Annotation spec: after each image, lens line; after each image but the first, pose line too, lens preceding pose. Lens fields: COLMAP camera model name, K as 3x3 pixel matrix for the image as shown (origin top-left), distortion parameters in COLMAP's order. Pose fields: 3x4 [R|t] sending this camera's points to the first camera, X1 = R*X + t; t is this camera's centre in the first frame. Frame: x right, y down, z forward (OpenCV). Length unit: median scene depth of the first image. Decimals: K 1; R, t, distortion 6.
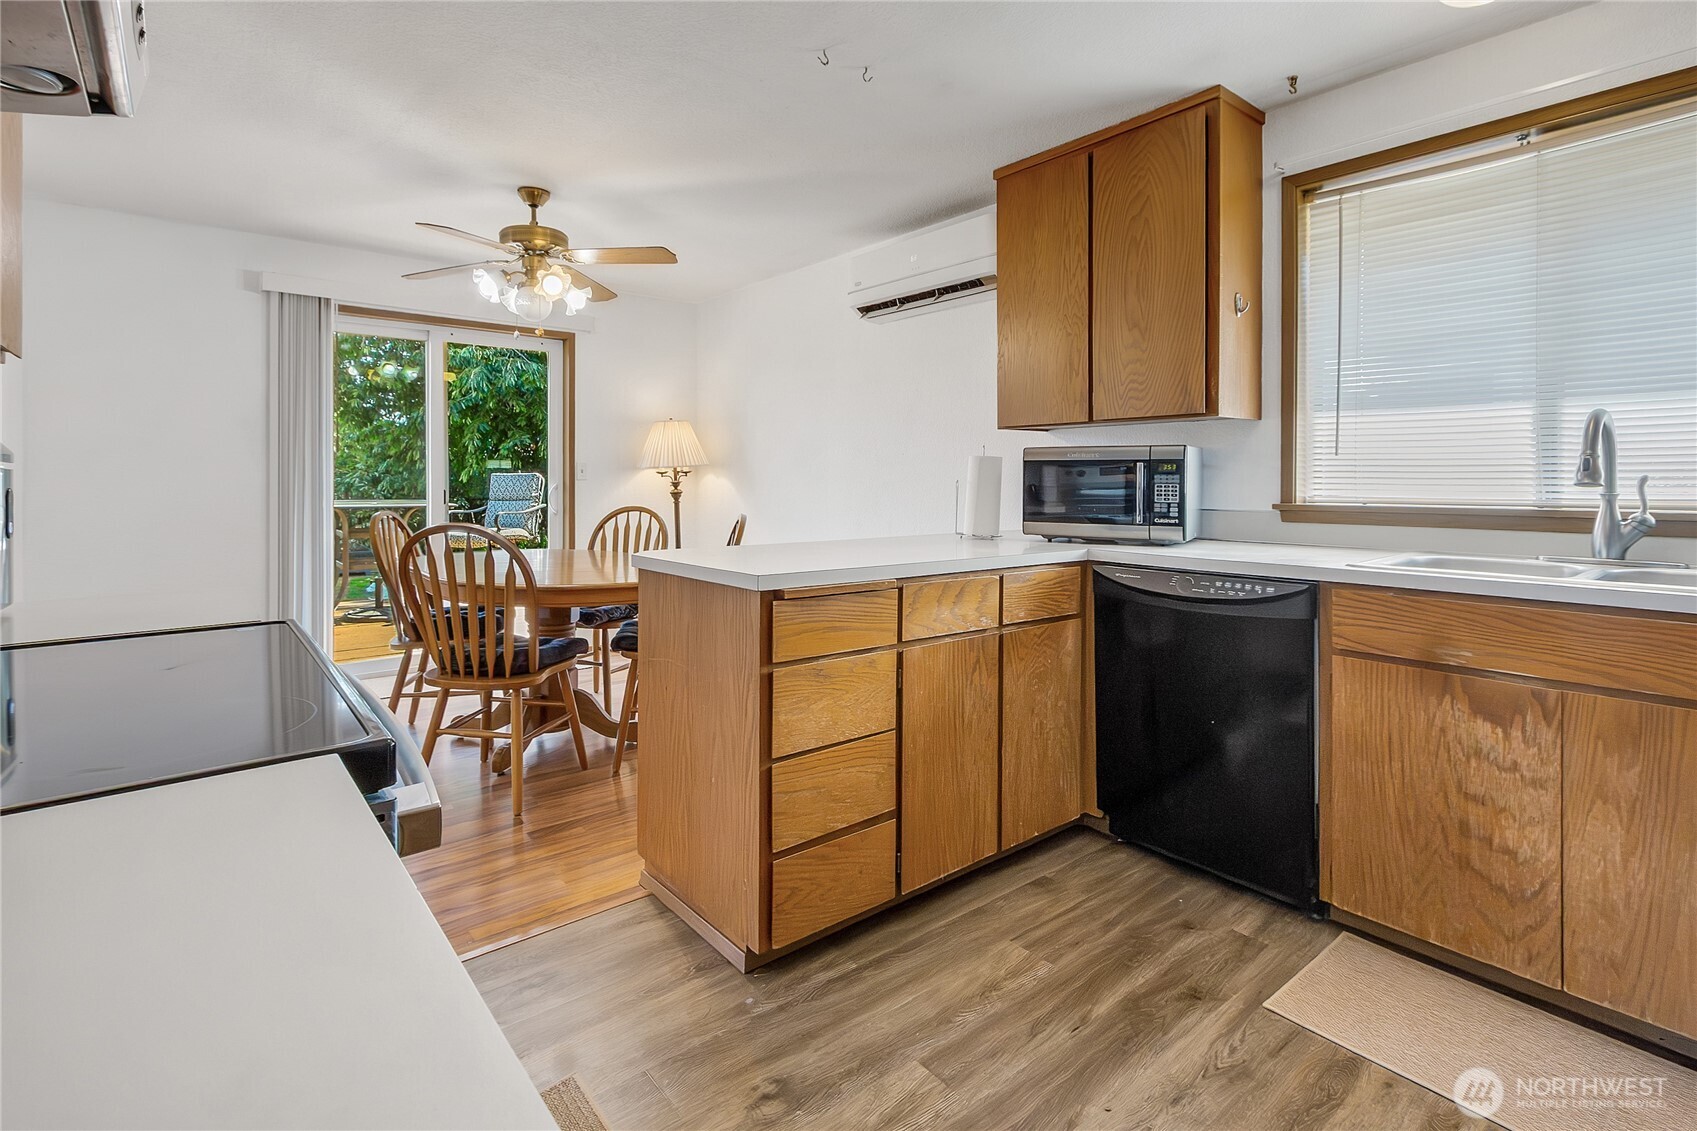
lens RADIAL K [[805.4, 0, 829.2], [0, 805.4, 477.3], [0, 0, 1]] dist [0.003195, -0.000780]
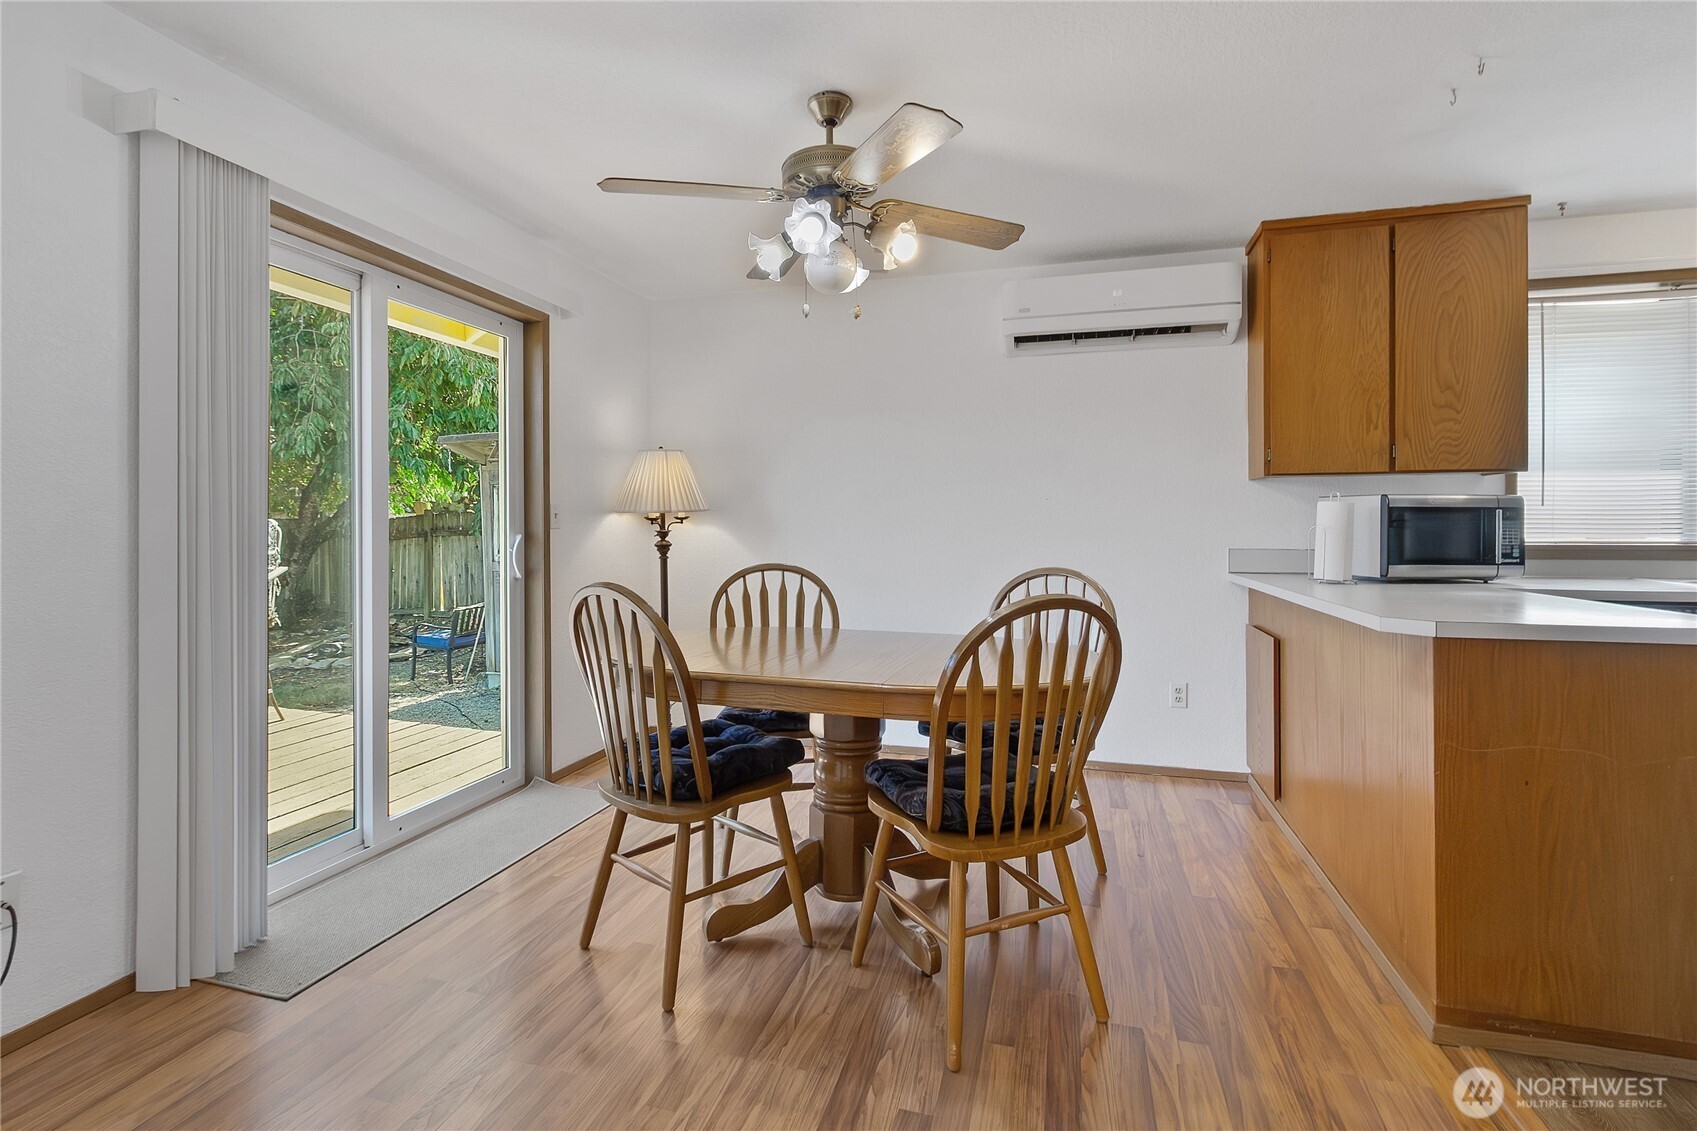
lens RADIAL K [[805.4, 0, 828.1], [0, 805.4, 523.7], [0, 0, 1]] dist [0.003195, -0.000780]
pose [[0.817388, 0.000591, 0.576087, -0.925613], [0.001819, 0.999992, -0.003606, 0.003435], [-0.576085, 0.003995, 0.817380, 0.544752]]
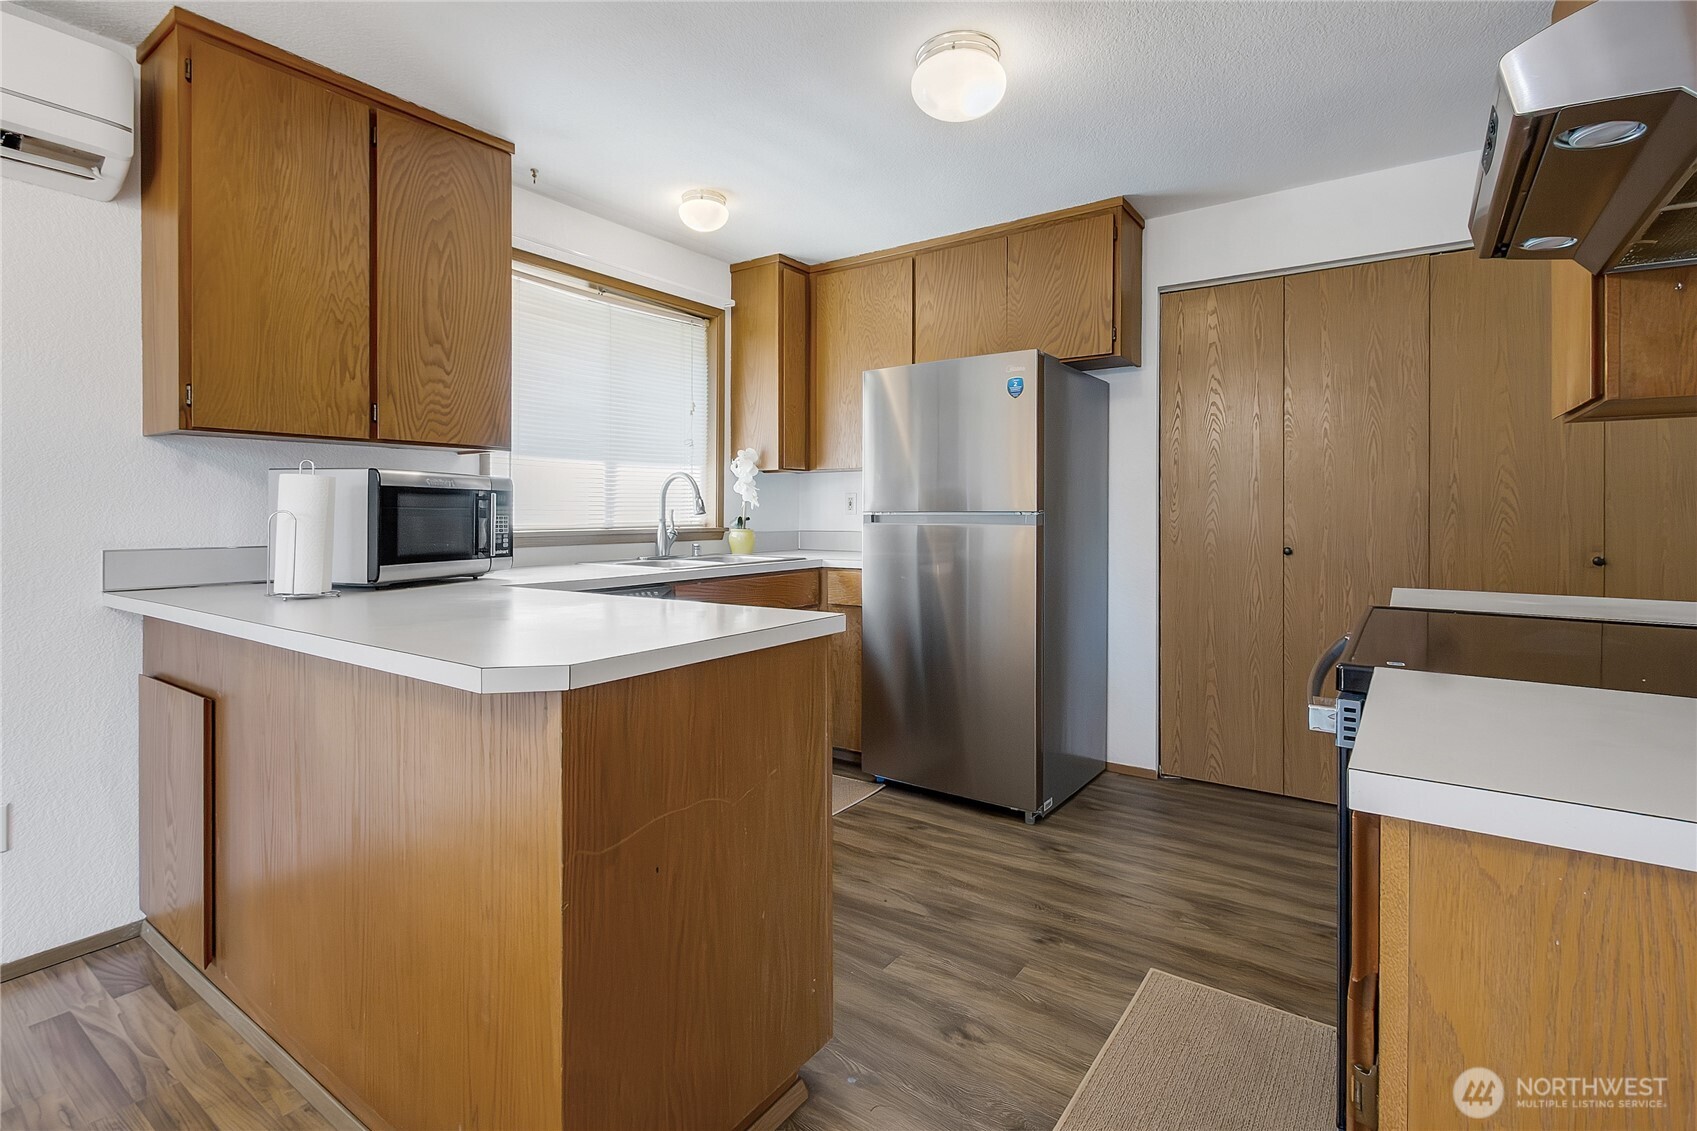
lens RADIAL K [[805.4, 0, 847.8], [0, 805.4, 514.3], [0, 0, 1]] dist [0.003195, -0.000780]
pose [[-0.277791, -0.001064, 0.960641, -0.589933], [0.001398, 0.999998, 0.001512, 0.005508], [-0.960641, 0.001763, -0.277789, 0.761888]]
